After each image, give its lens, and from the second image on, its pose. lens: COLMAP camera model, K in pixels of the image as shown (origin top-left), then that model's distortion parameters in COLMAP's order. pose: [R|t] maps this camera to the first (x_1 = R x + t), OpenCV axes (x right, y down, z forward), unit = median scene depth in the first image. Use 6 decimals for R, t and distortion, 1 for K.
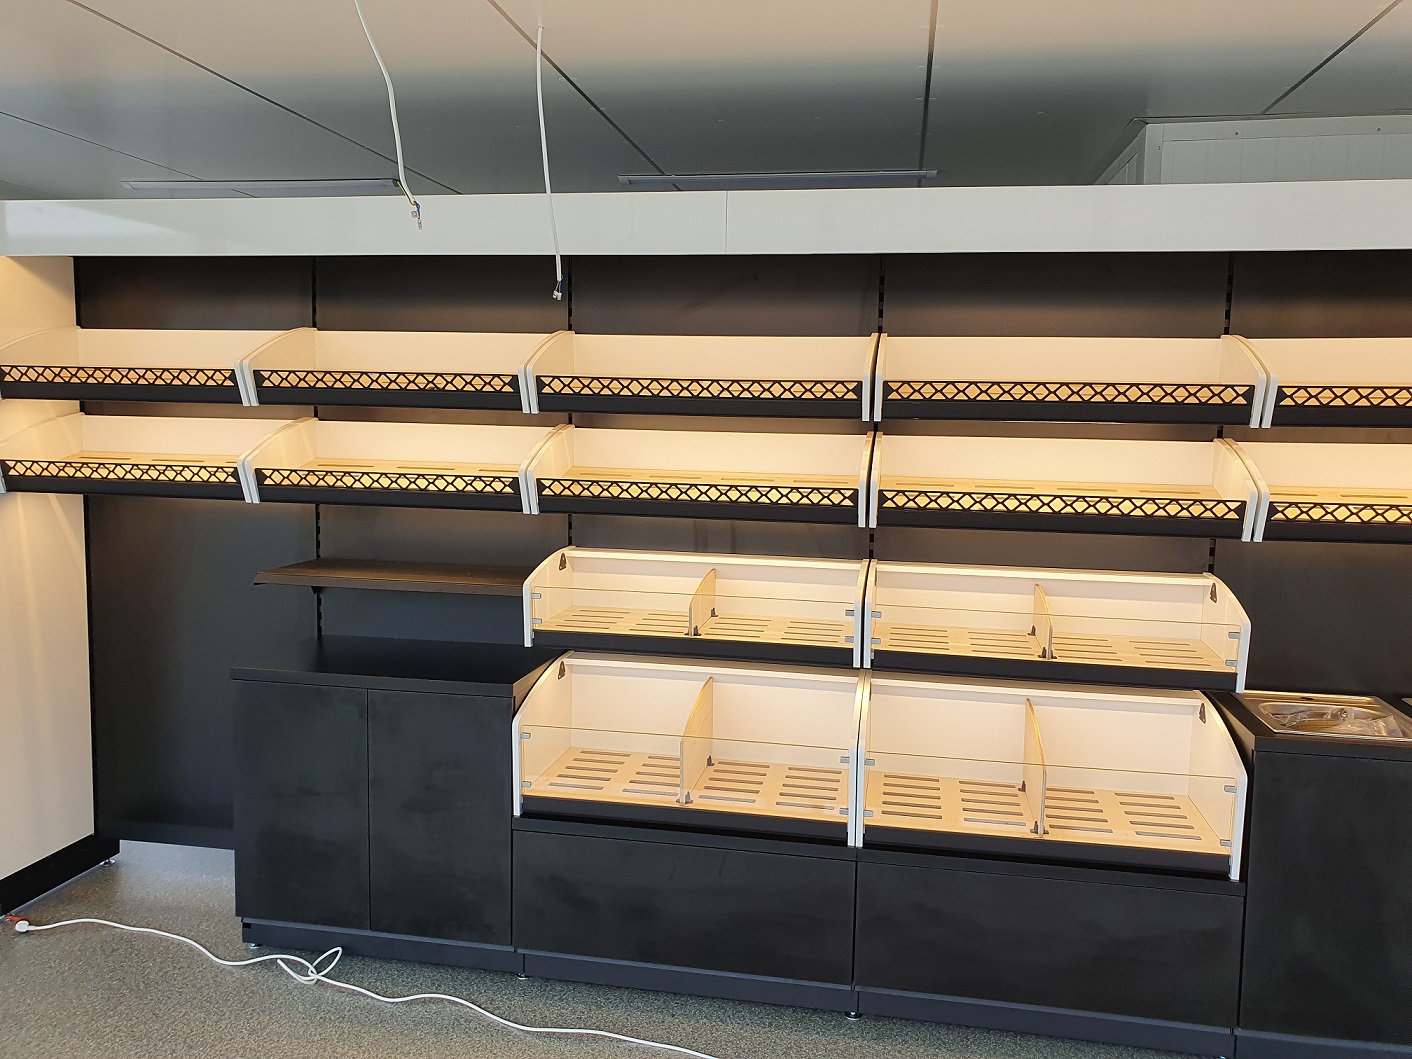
lens RADIAL K [[1091.0, 0, 722.9], [0, 1091.0, 522.4], [0, 0, 1]] dist [0.089360, -0.118733]
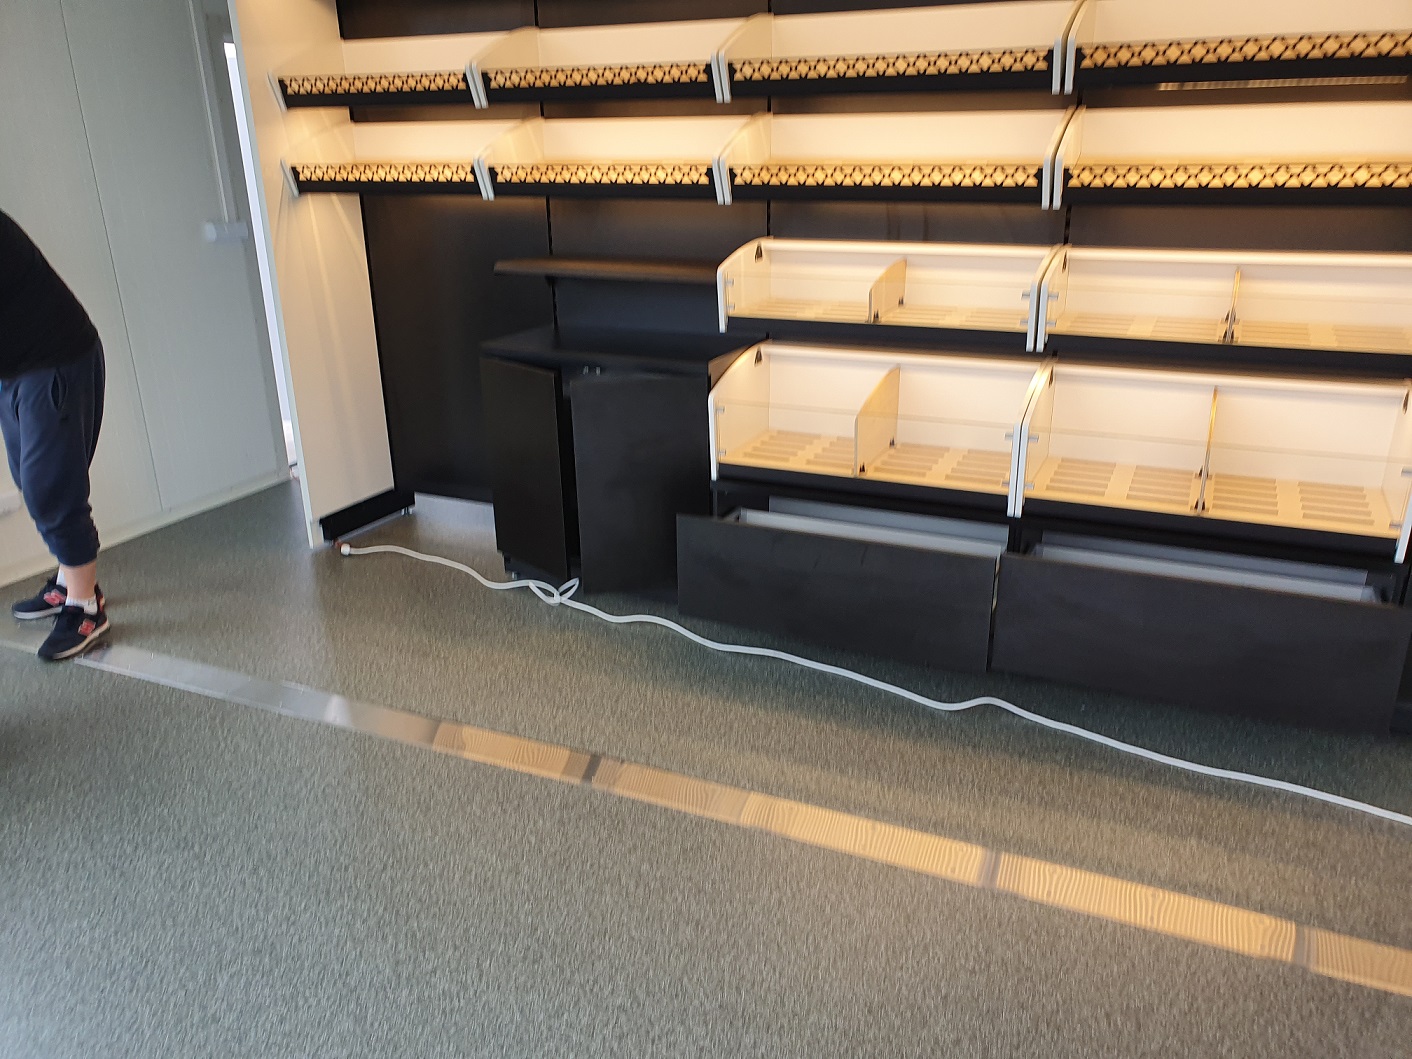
lens RADIAL K [[1086.2, 0, 706.0], [0, 1086.2, 529.5], [0, 0, 1]] dist [0.059083, -0.114260]
pose [[0.968695, 0.052923, -0.242547, 0.081290], [0.009938, 0.967963, 0.250897, 0.033294], [0.248055, -0.245453, 0.937135, -0.075357]]
